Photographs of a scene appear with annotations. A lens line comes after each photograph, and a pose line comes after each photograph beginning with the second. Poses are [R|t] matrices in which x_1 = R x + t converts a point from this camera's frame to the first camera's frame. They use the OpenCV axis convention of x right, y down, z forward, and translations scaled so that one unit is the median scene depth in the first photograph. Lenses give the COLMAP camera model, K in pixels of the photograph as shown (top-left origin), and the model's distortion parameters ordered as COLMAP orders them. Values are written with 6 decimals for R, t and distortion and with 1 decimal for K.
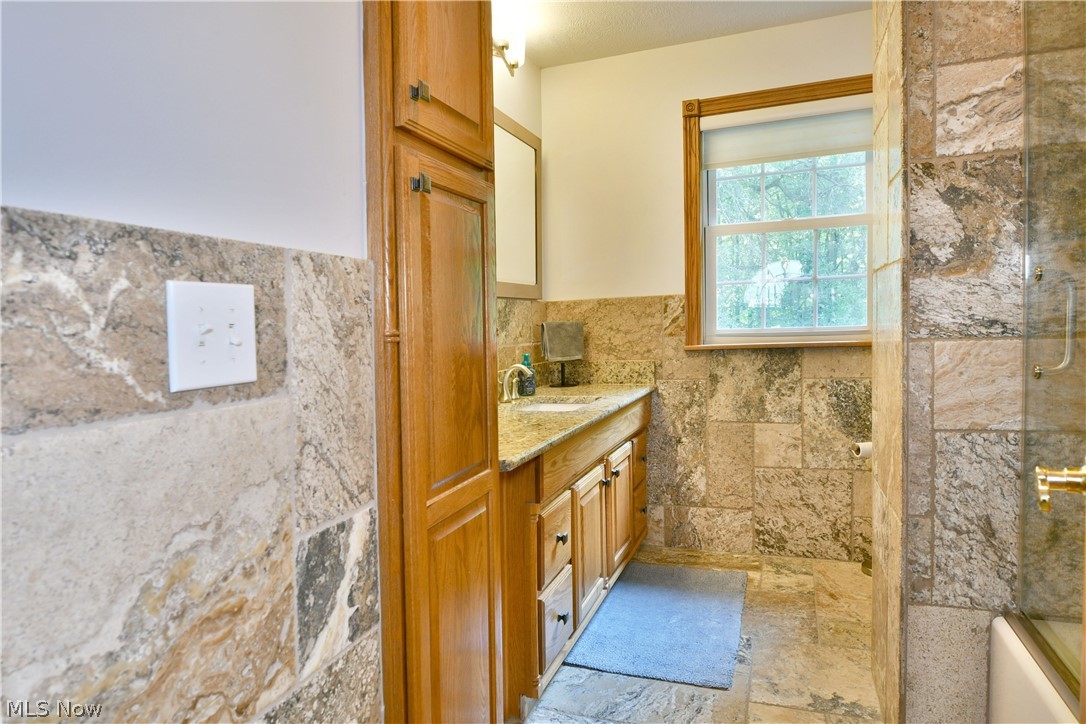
lens RADIAL K [[669.8, 0, 532.5], [0, 669.8, 351.2], [0, 0, 1]] dist [-0.013122, -0.003577]
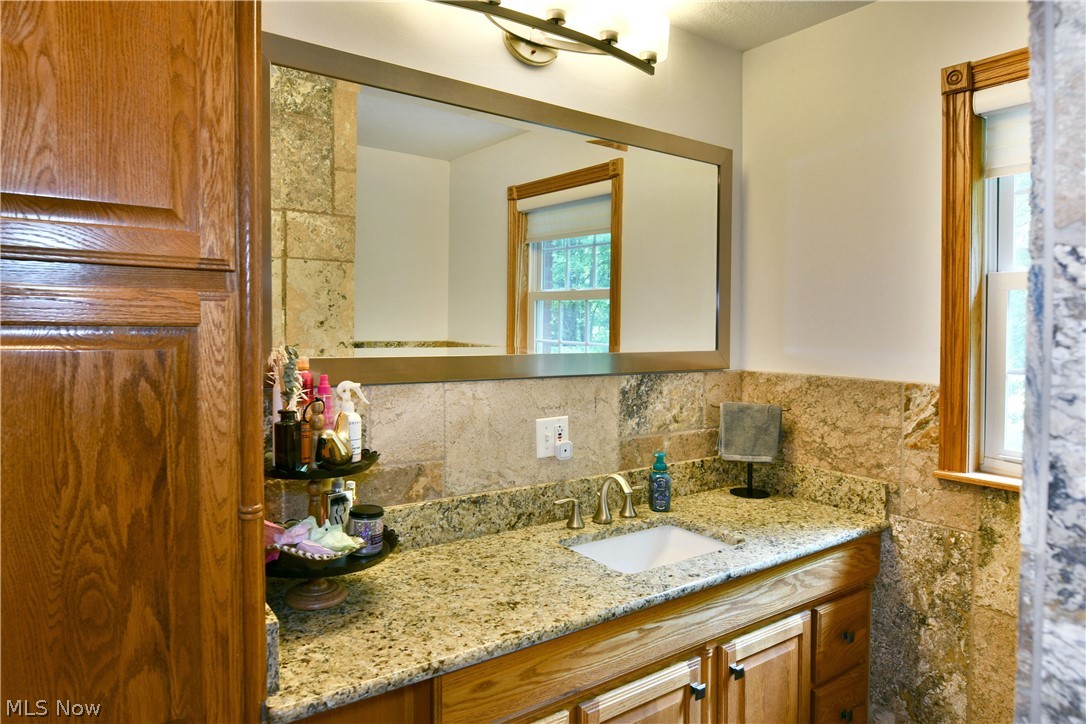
lens RADIAL K [[676.7, 0, 541.8], [0, 676.7, 329.2], [0, 0, 1]] dist [-0.014093, -0.003028]
pose [[0.835328, 0.050491, -0.547428, 0.253226], [-0.065132, 0.997850, -0.007351, -0.105736], [0.545879, 0.041796, 0.836821, 0.288800]]
